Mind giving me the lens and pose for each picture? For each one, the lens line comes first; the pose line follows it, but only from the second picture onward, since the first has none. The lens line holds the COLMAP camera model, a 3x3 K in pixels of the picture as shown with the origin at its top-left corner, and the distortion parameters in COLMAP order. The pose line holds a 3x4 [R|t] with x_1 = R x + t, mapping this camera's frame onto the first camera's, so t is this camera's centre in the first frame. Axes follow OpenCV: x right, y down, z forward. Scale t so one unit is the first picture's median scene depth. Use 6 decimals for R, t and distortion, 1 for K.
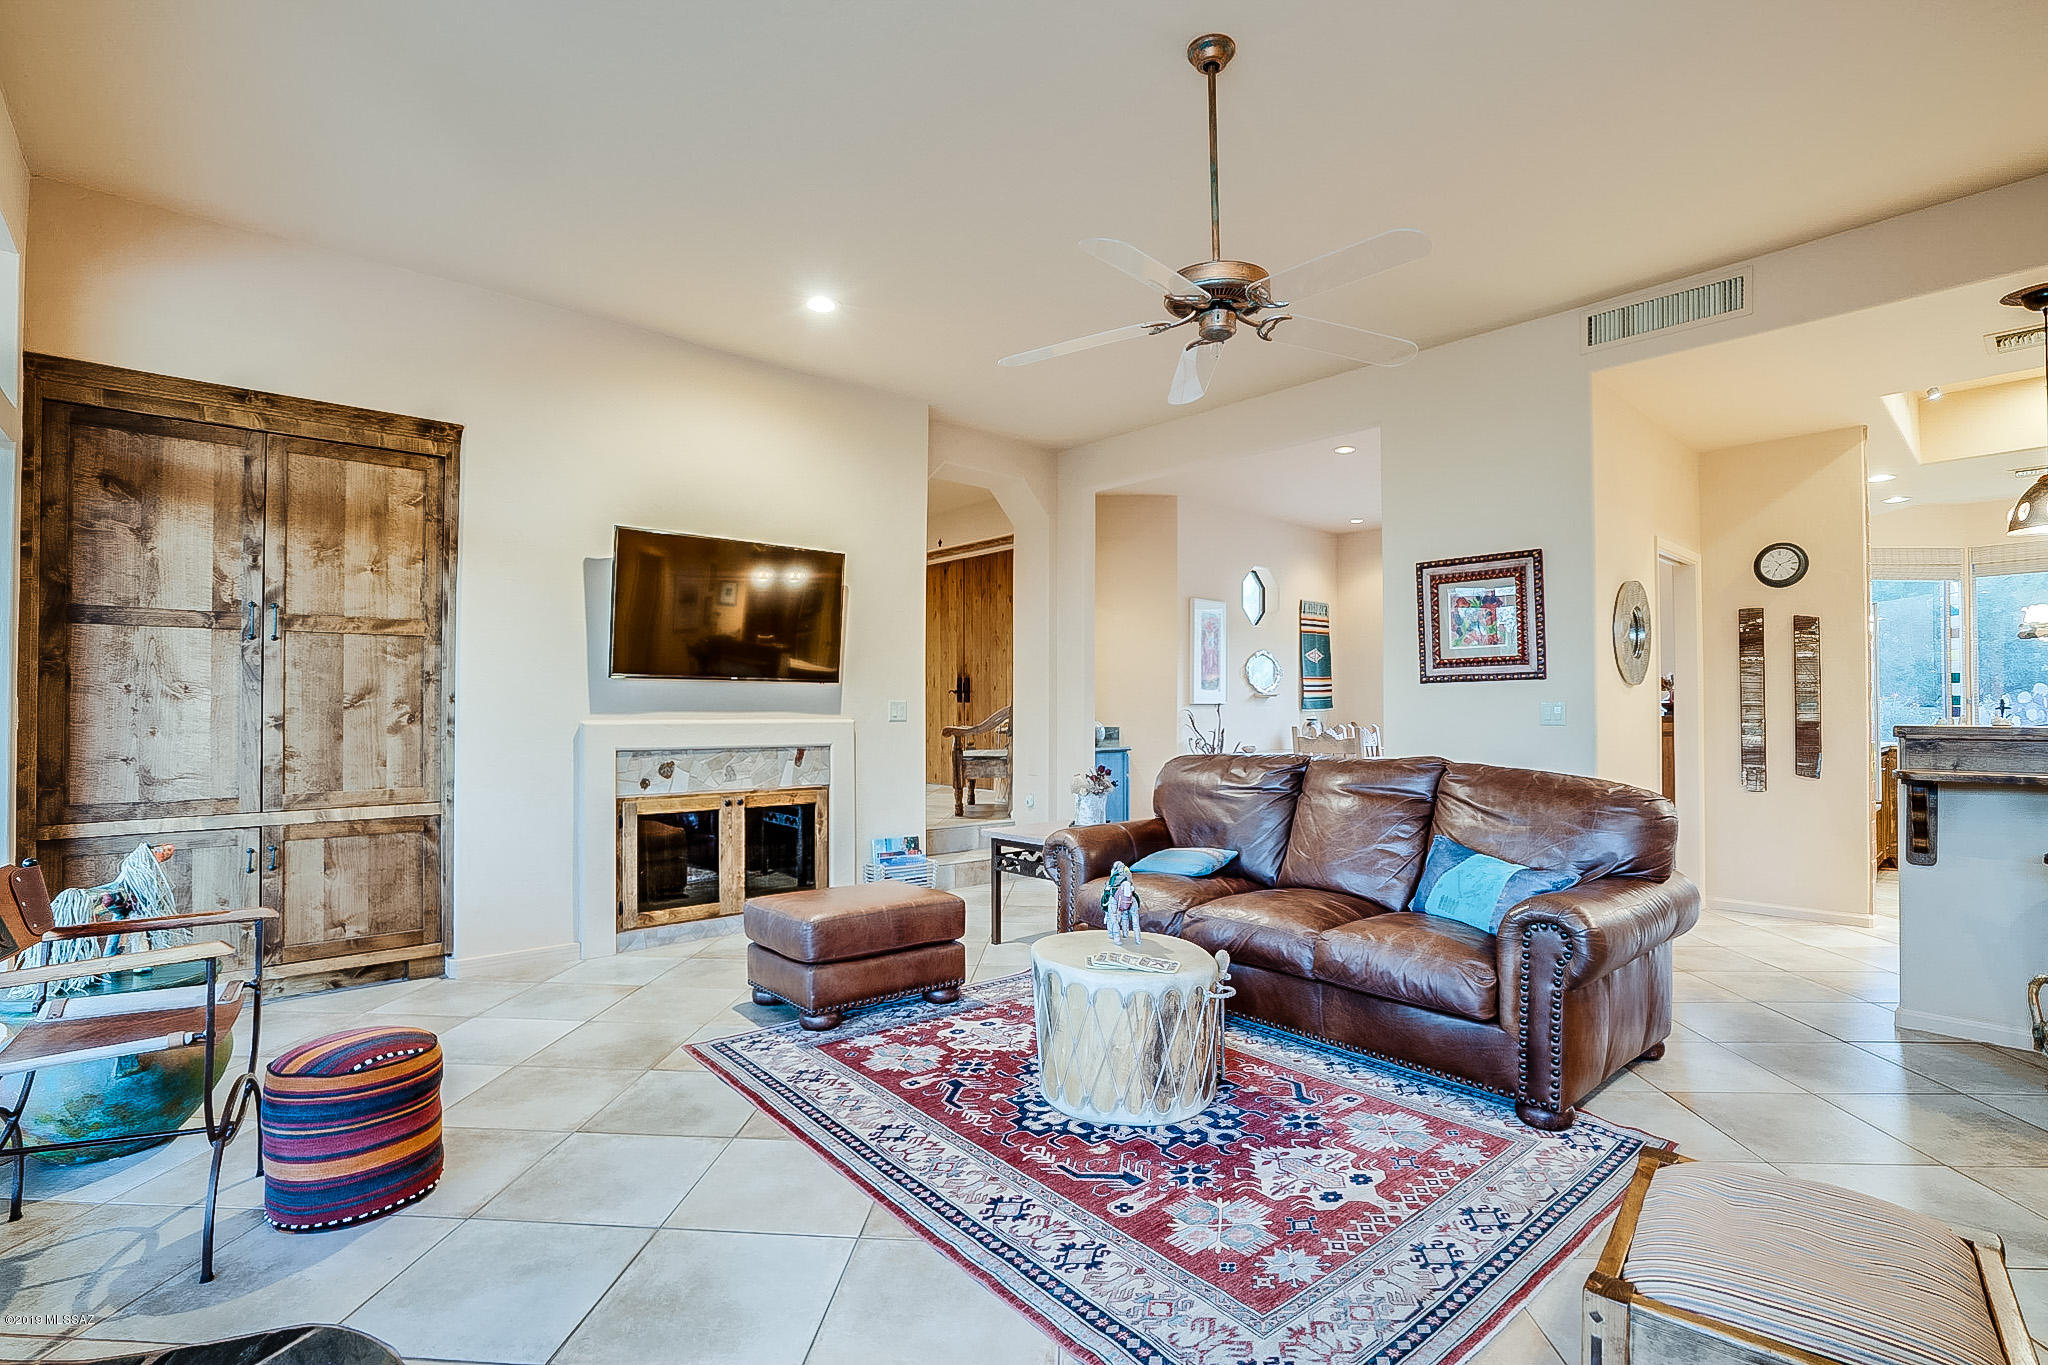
lens RADIAL K [[956.9, 0, 1036.8], [0, 956.9, 693.9], [0, 0, 1]] dist [-0.054374, 0.020863]
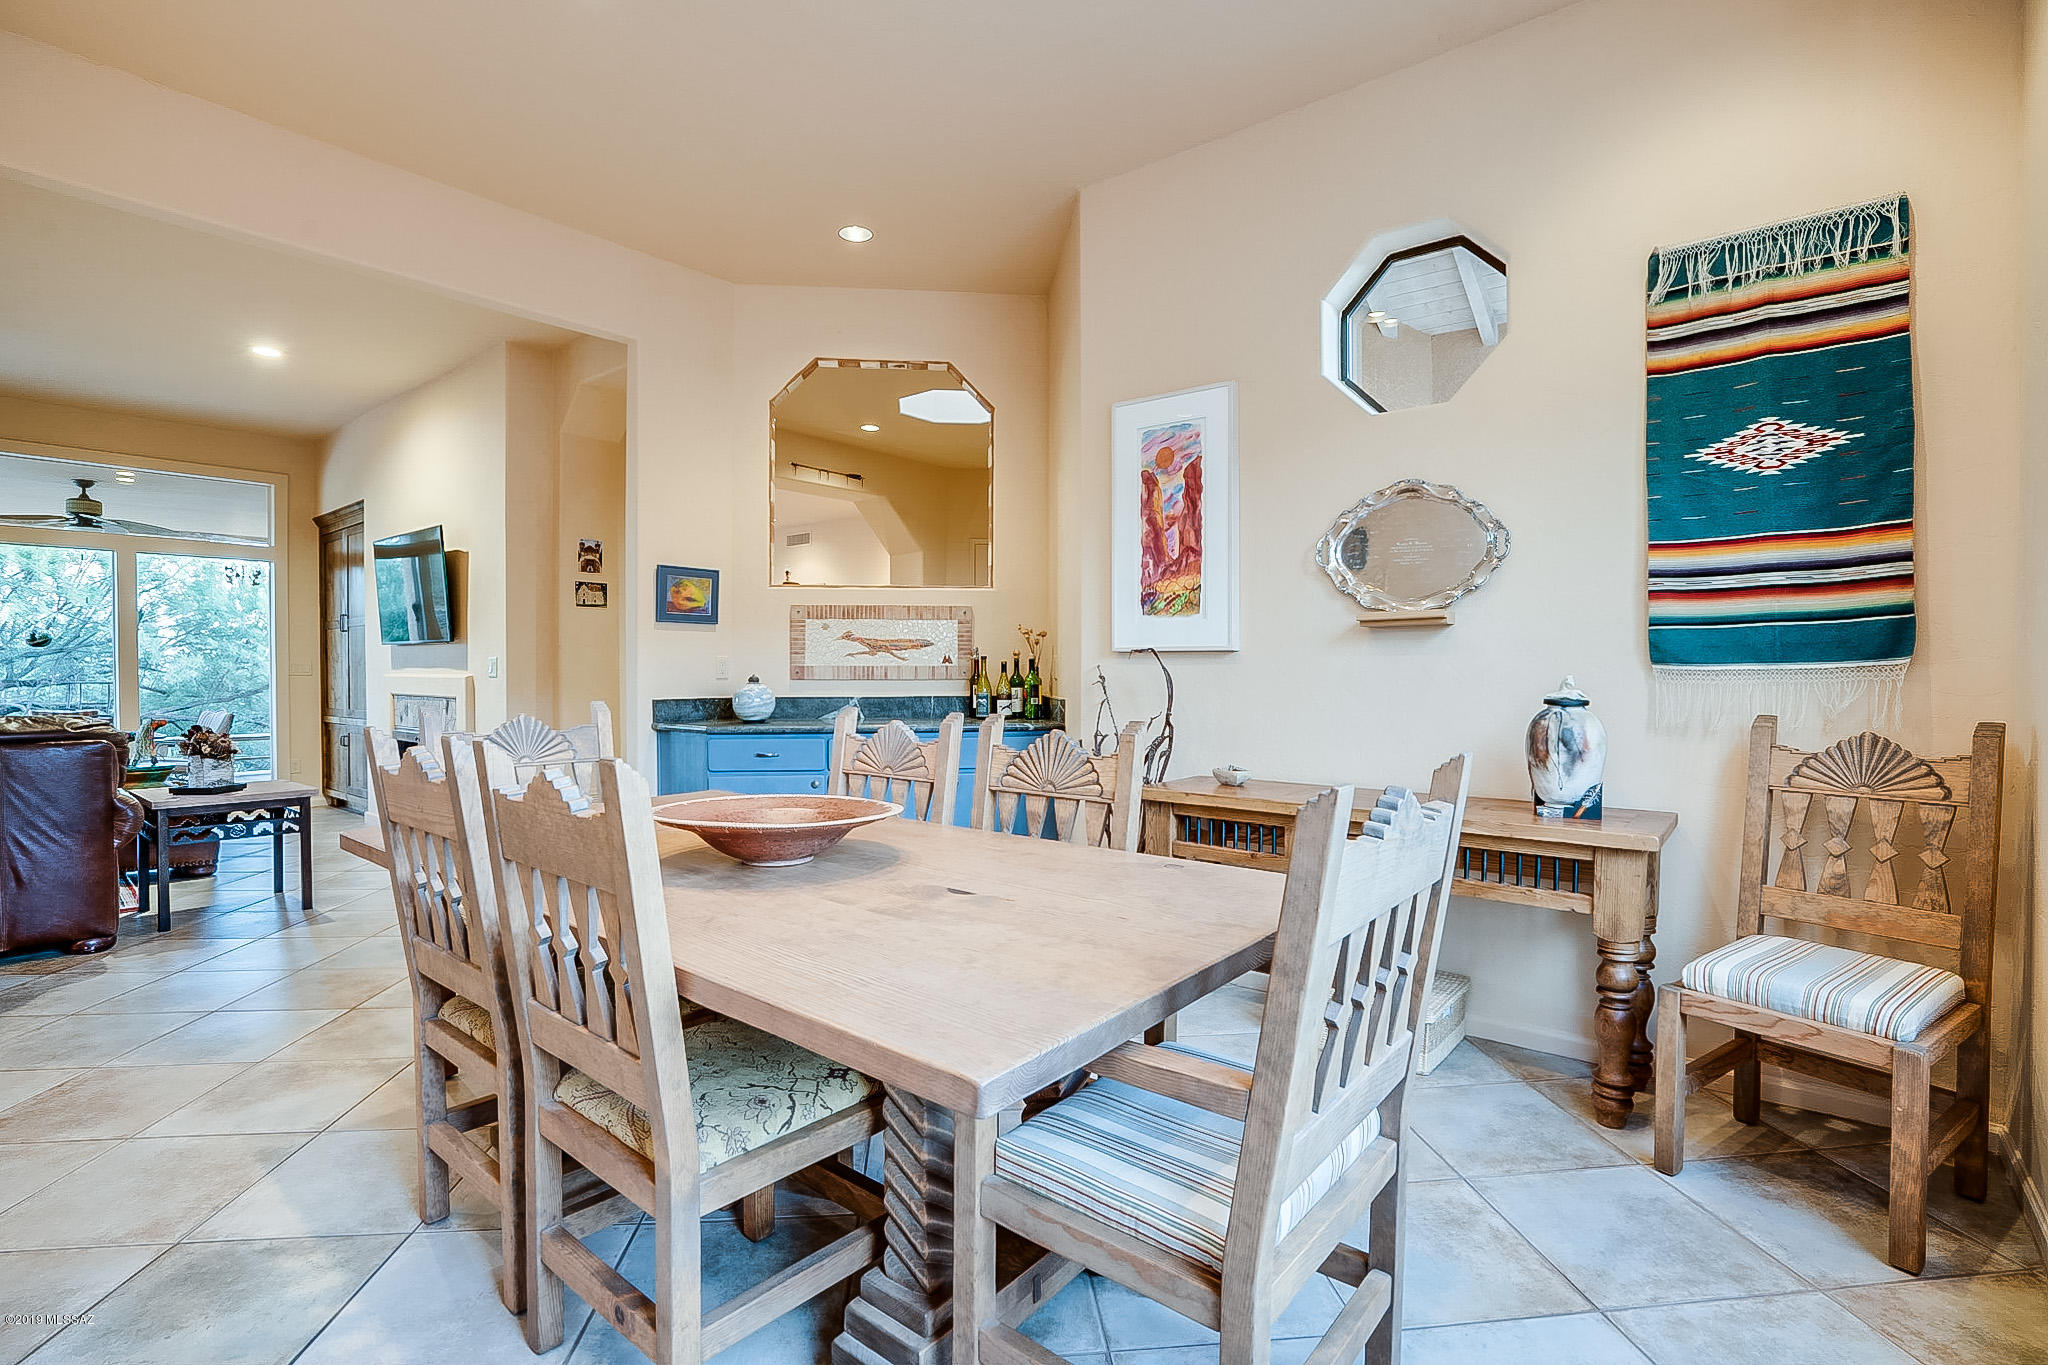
lens RADIAL K [[943.5, 0, 1040.6], [0, 943.5, 687.3], [0, 0, 1]] dist [-0.059891, 0.023795]
pose [[0.168850, 0.020197, -0.985435, 1.057883], [0.016179, 0.999599, 0.023259, 0.030365], [0.985509, -0.019871, 0.168455, 1.638154]]
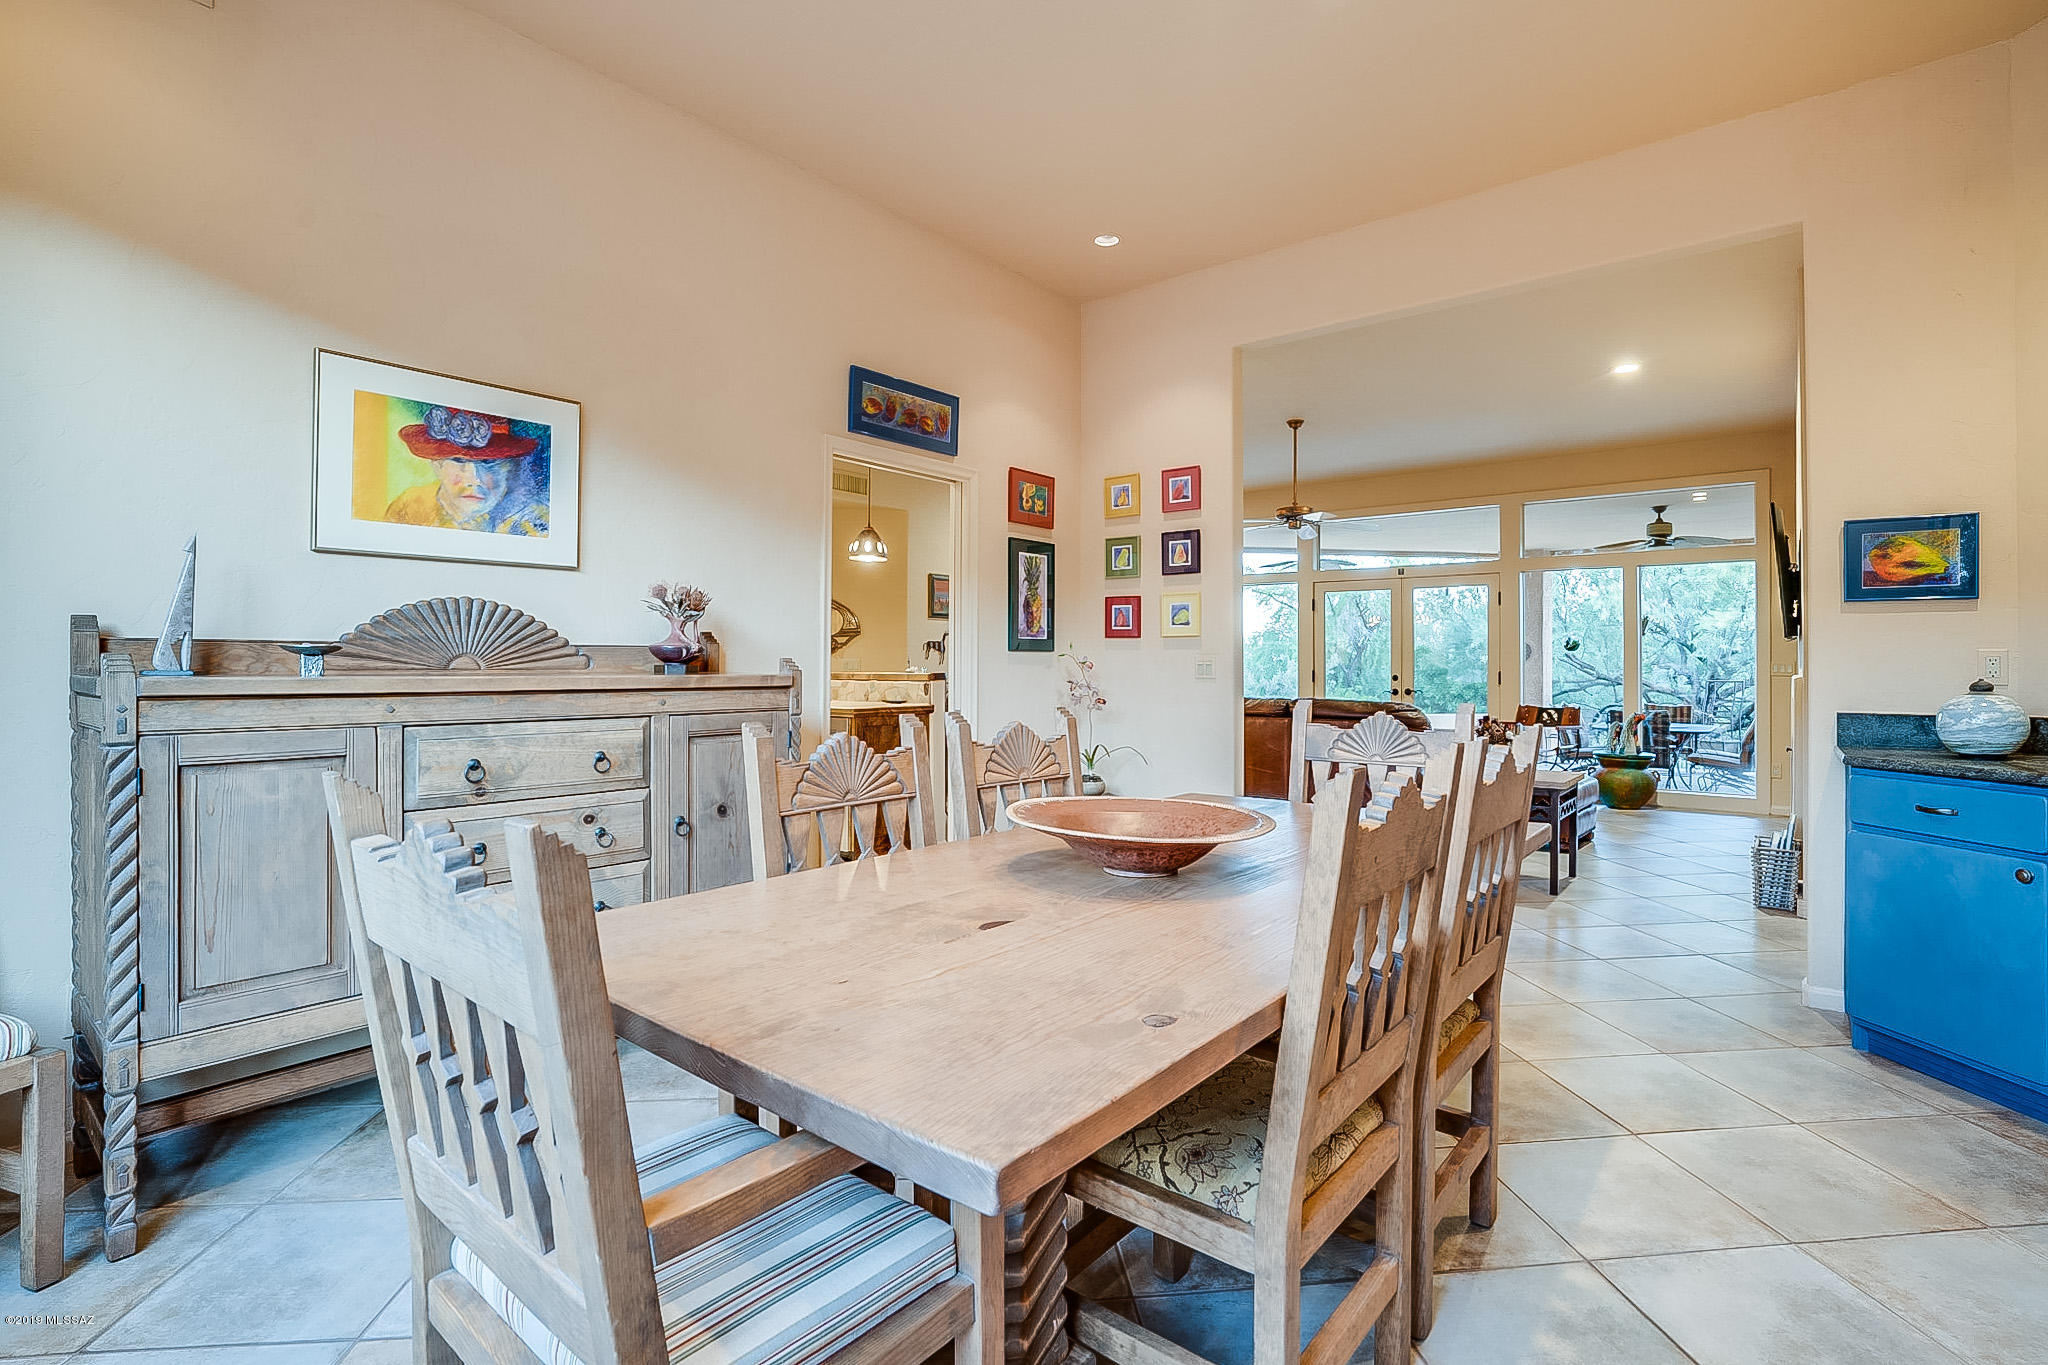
lens RADIAL K [[969.6, 0, 1038.2], [0, 969.6, 660.5], [0, 0, 1]] dist [-0.056463, 0.021235]
pose [[-0.988569, -0.004077, -0.150715, 0.721845], [-0.000617, 0.999735, -0.022998, 0.037225], [0.150769, -0.022642, -0.988310, 1.997094]]
